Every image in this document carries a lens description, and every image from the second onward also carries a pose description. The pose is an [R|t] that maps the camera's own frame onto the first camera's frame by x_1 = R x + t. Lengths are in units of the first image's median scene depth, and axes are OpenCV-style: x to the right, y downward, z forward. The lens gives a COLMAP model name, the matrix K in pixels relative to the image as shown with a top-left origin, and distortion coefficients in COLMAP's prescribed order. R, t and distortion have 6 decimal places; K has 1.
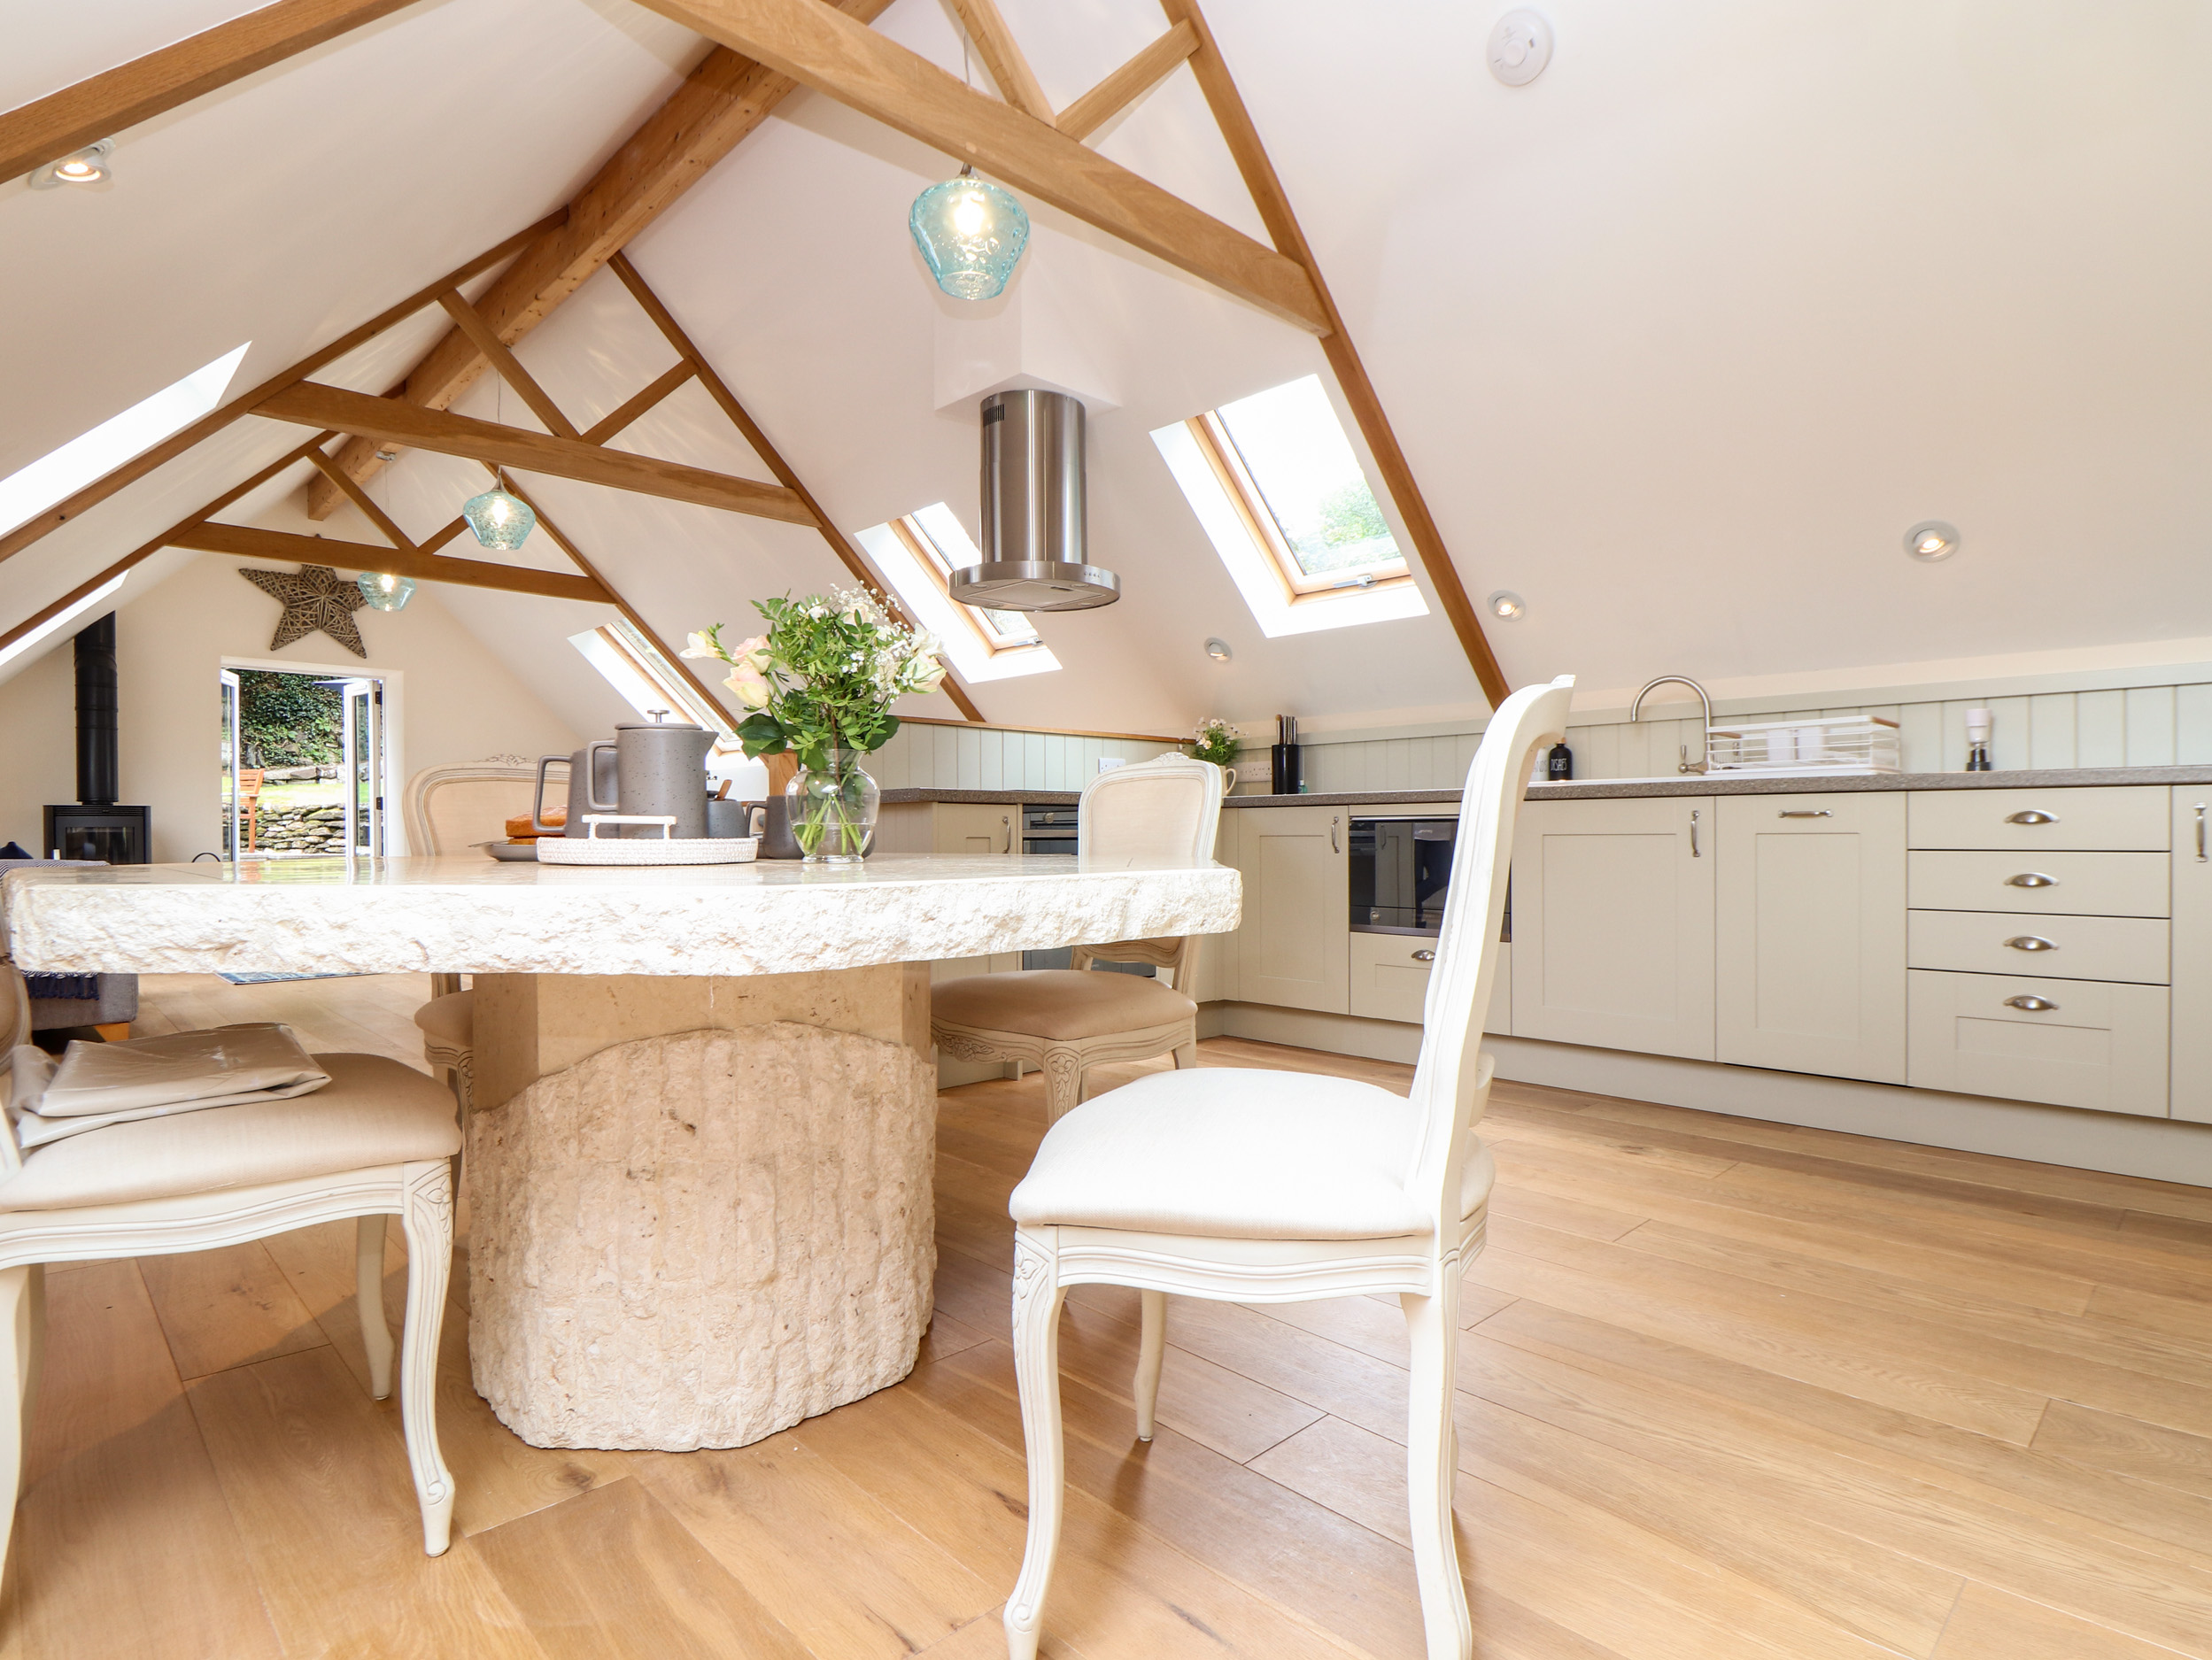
lens RADIAL K [[1179.0, 0, 1108.8], [0, 1179.0, 855.9], [0, 0, 1]] dist [0.036810, 0.000391]
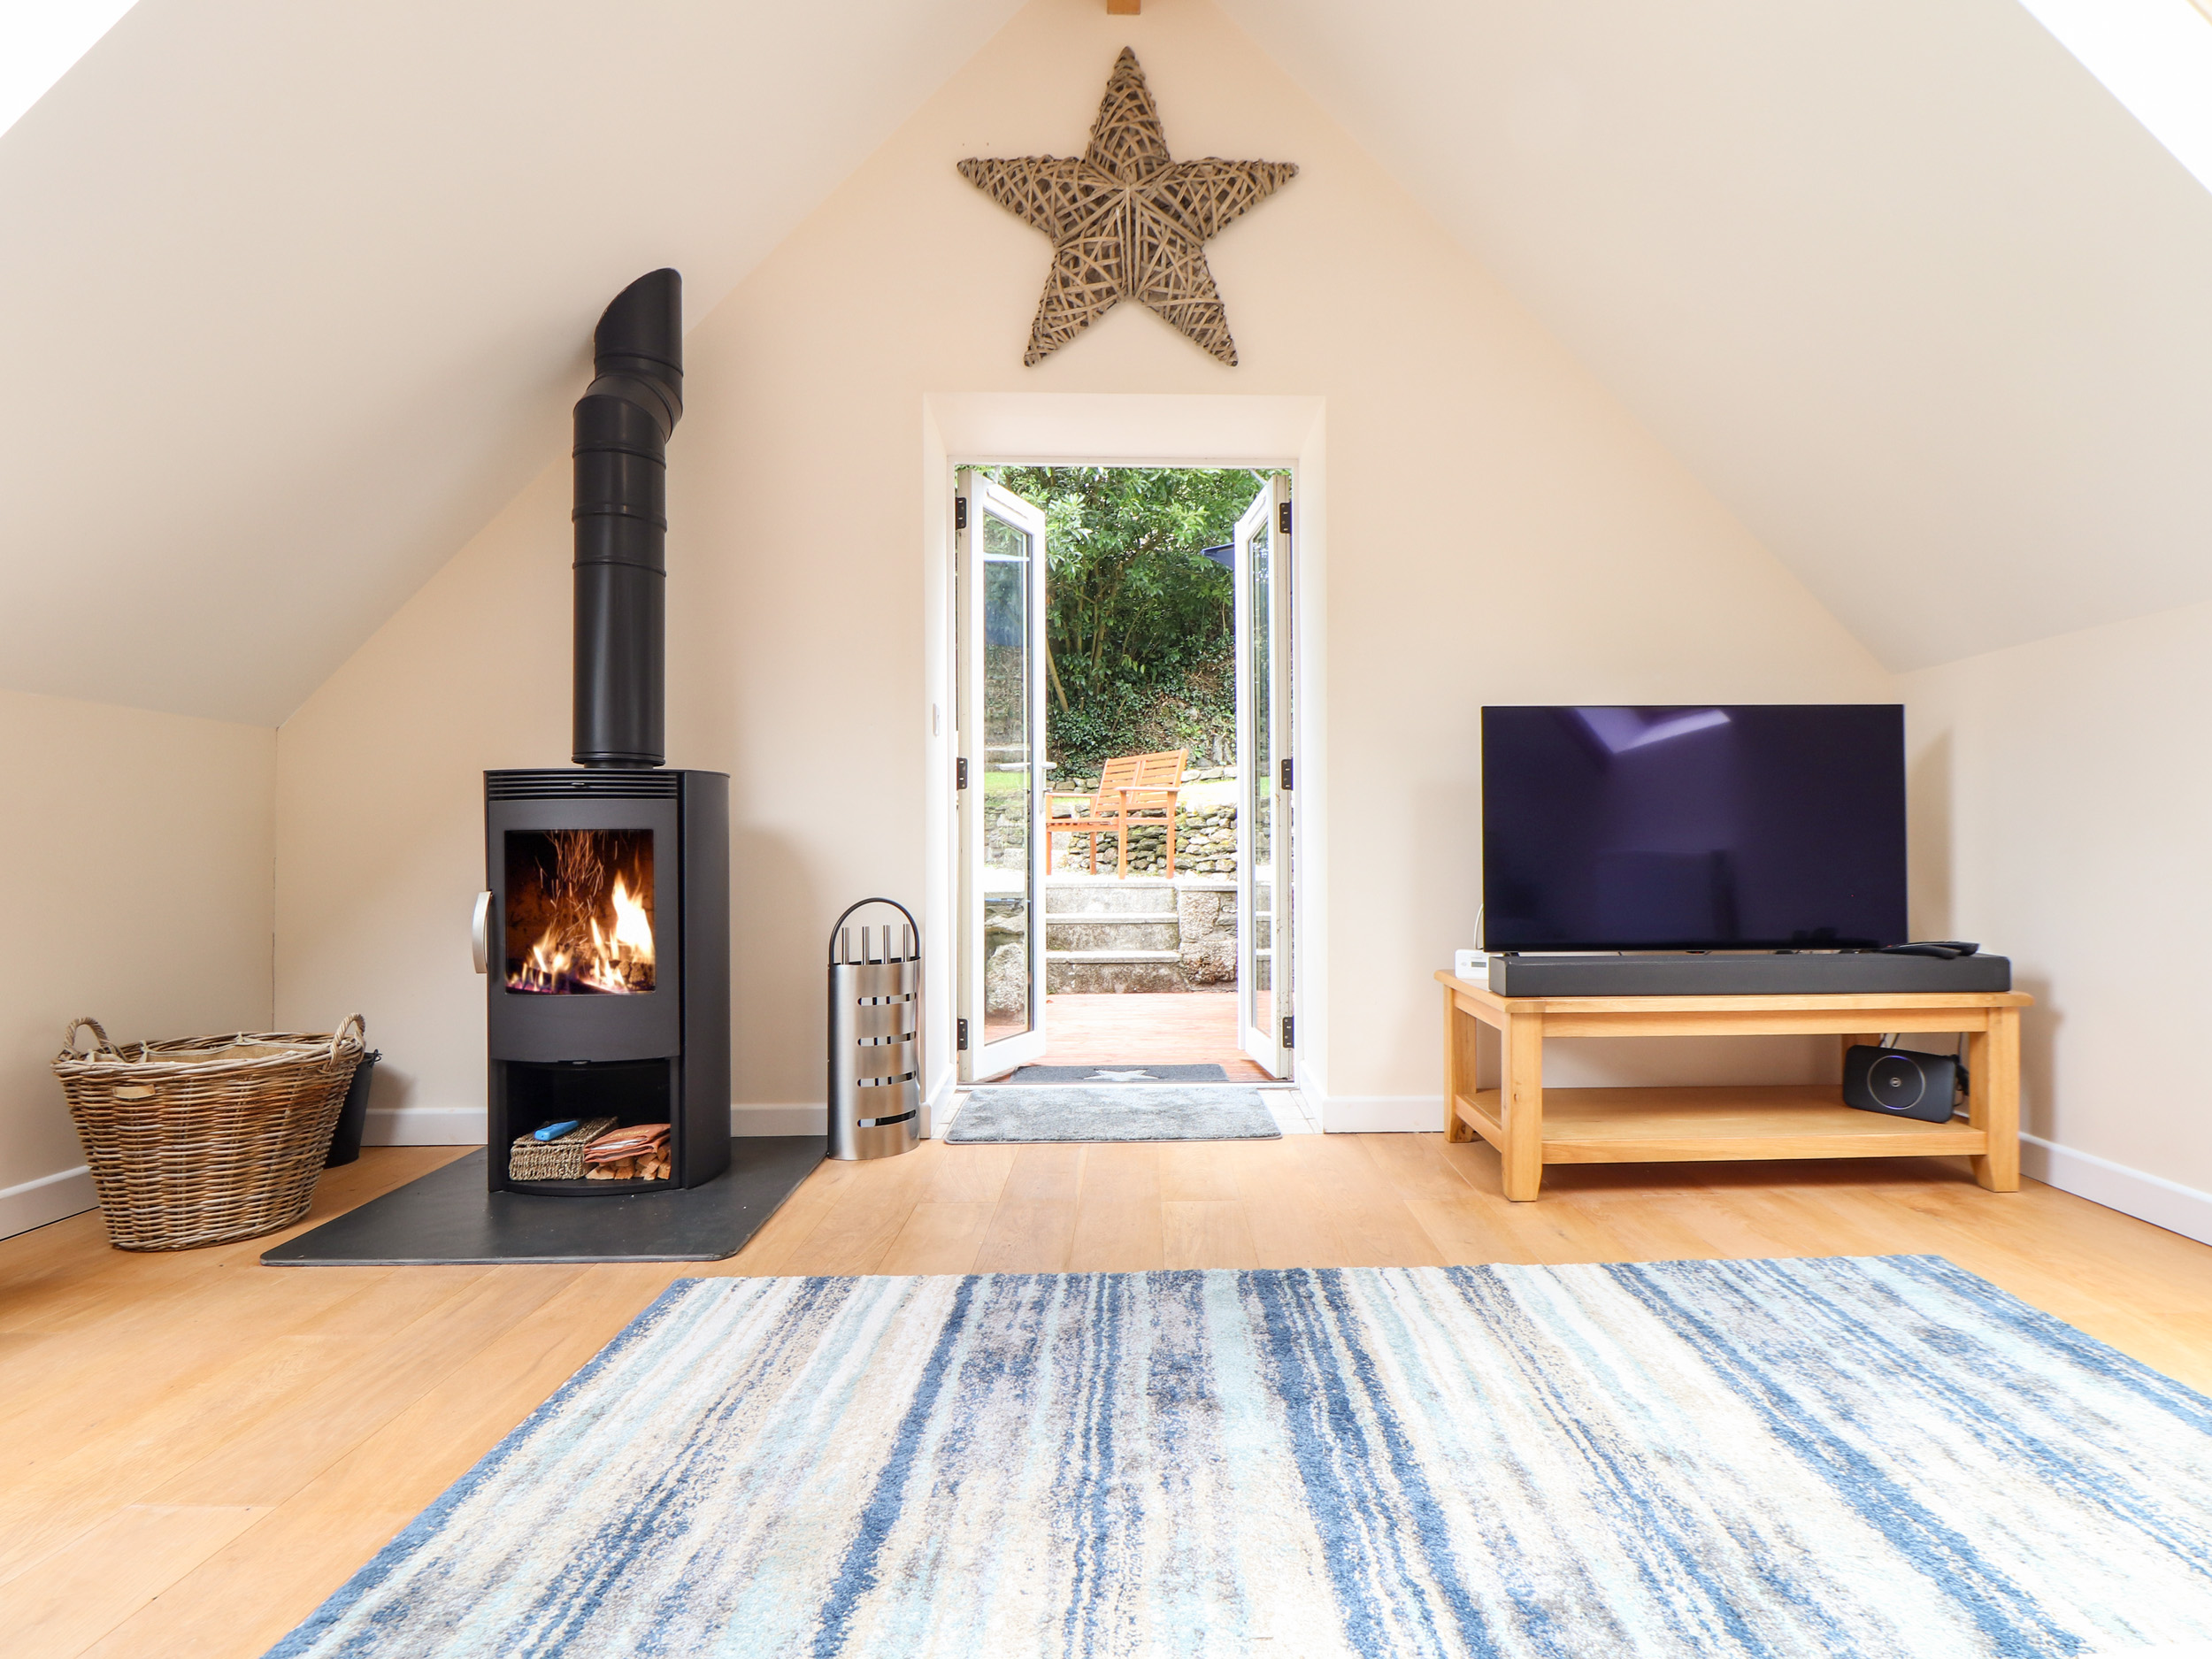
lens RADIAL K [[1223.7, 0, 1128.3], [0, 1223.7, 844.8], [0, 0, 1]] dist [-0.015003, 0.000544]
pose [[0.729854, -0.000280, -0.683603, -0.348866], [-0.014872, 0.999757, -0.016288, -0.011361], [0.683441, 0.022055, 0.729672, 0.634499]]
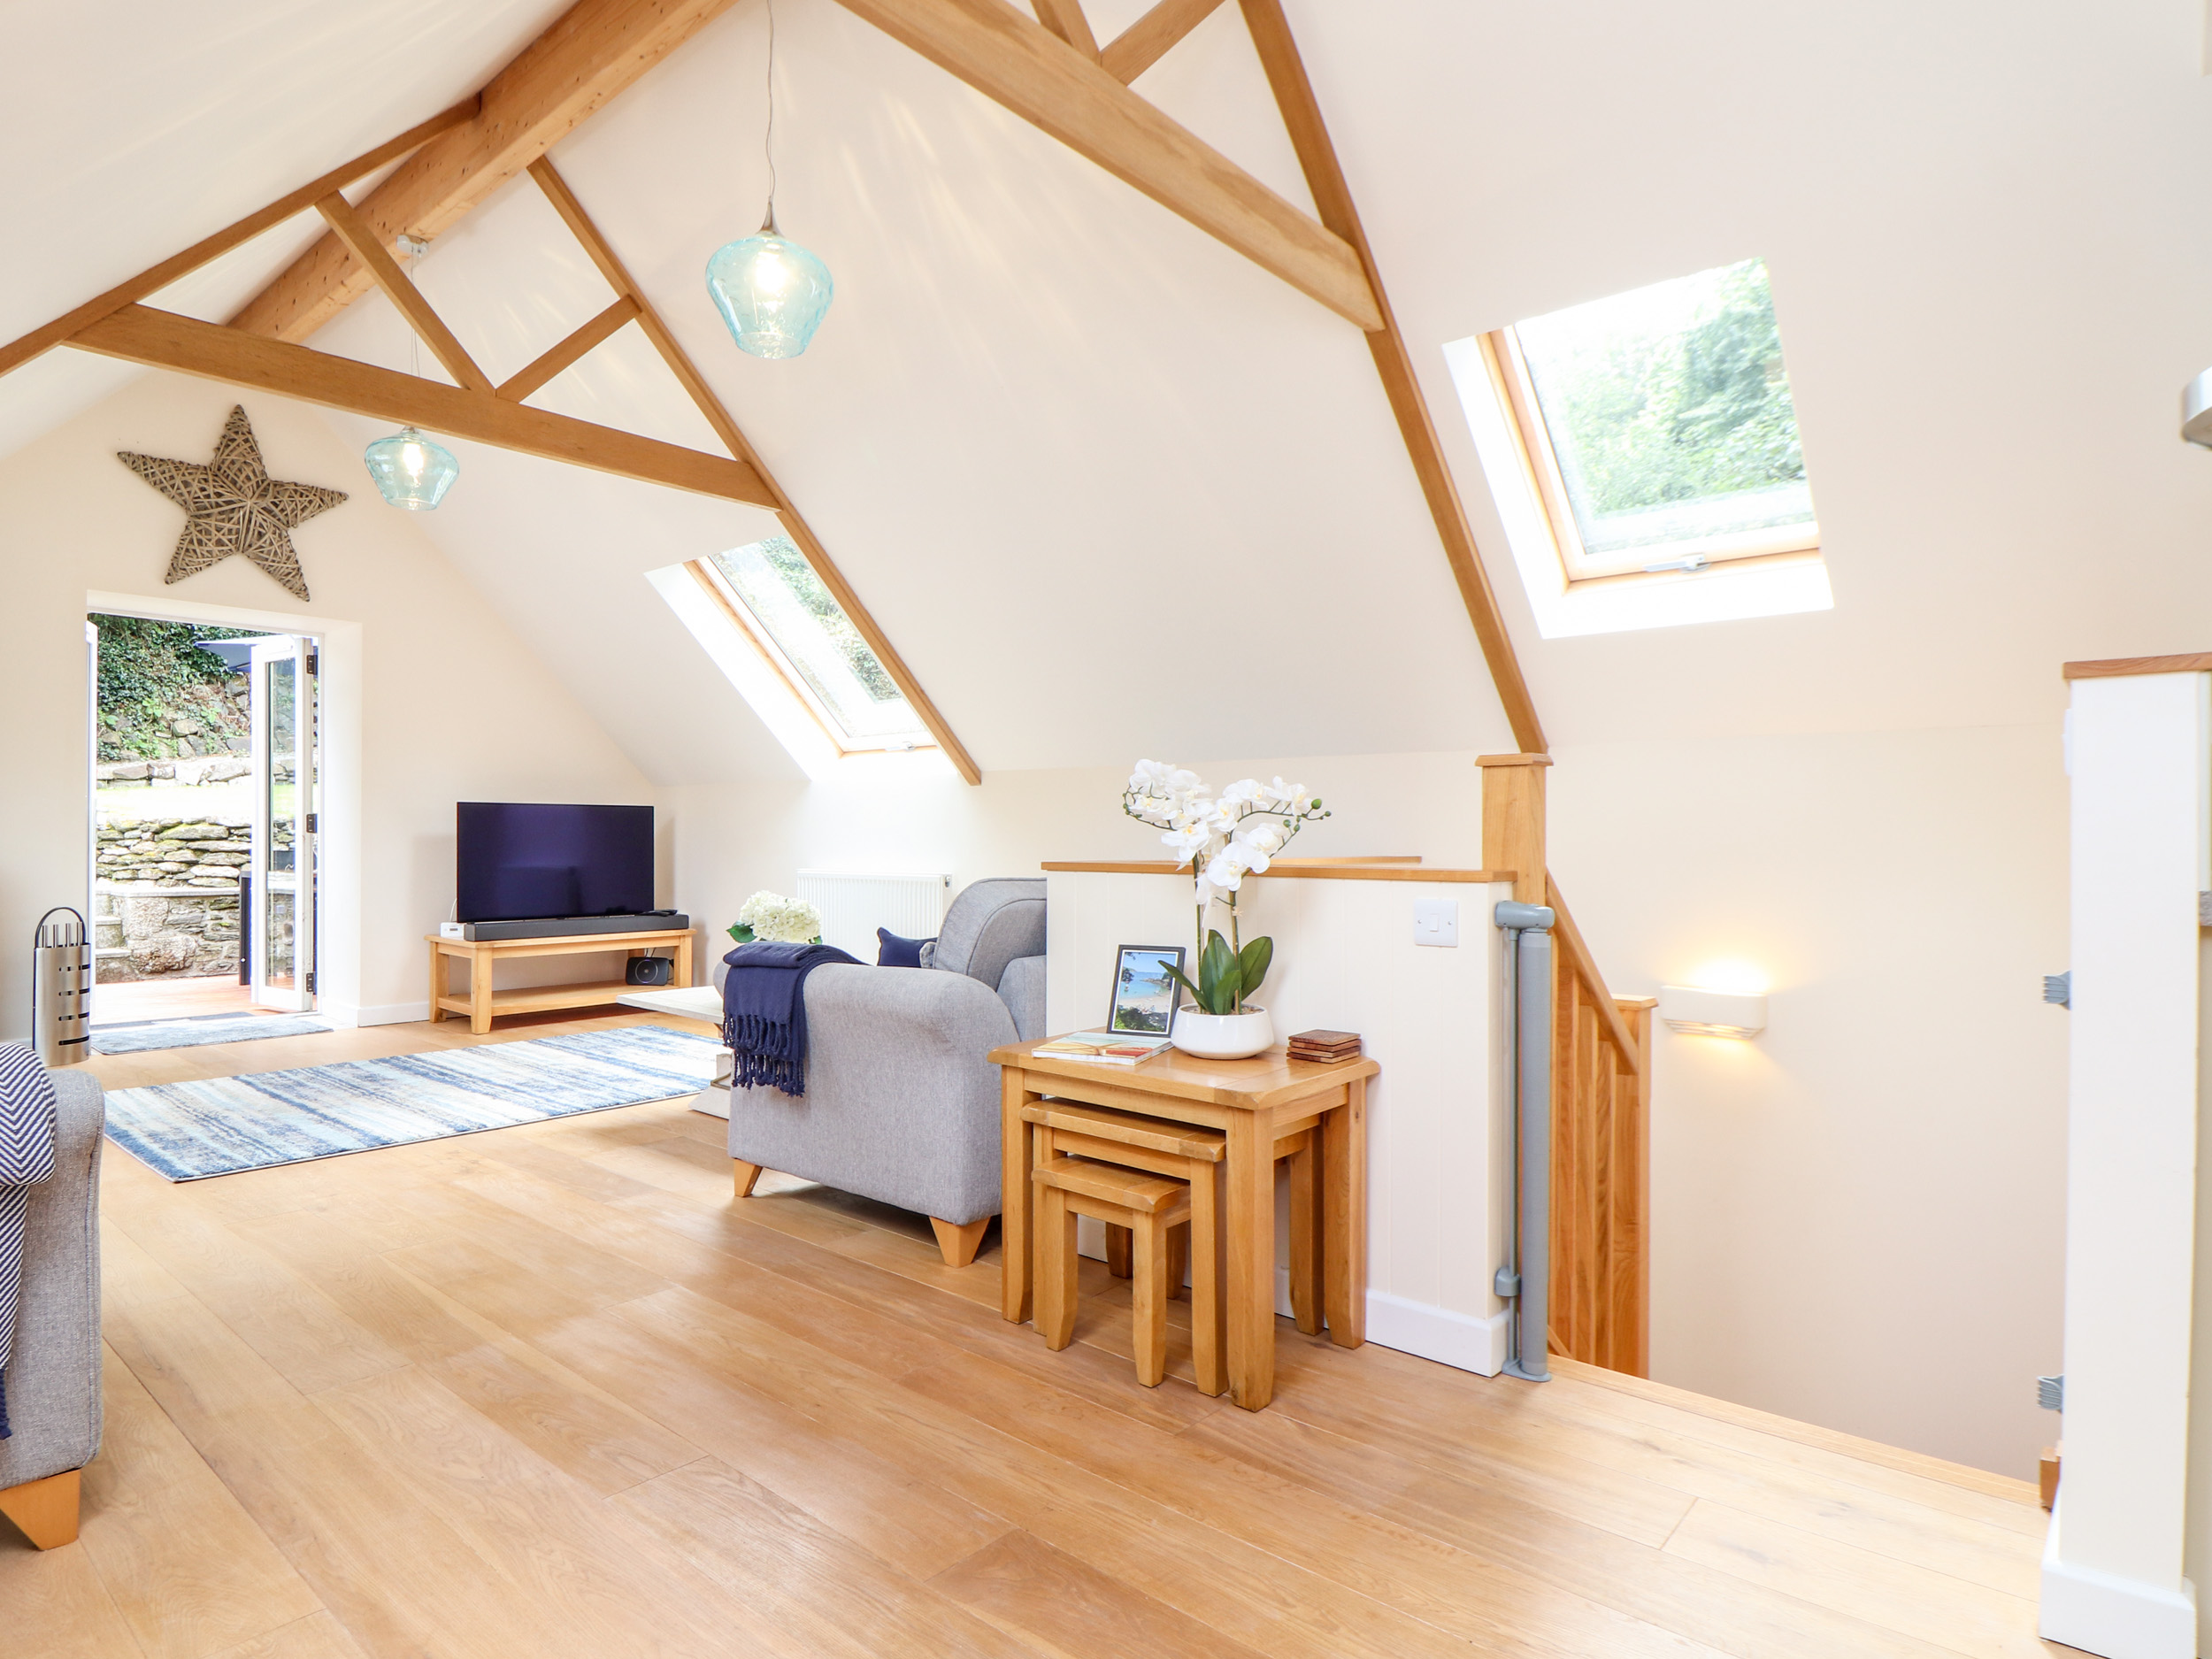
lens RADIAL K [[1223.7, 0, 1128.3], [0, 1223.7, 844.8], [0, 0, 1]] dist [-0.015003, 0.000544]
pose [[0.992483, 0.009364, 0.122021, -0.230711], [-0.006948, 0.999772, -0.020211, -0.020396], [-0.122182, 0.019211, 0.992322, 0.263307]]
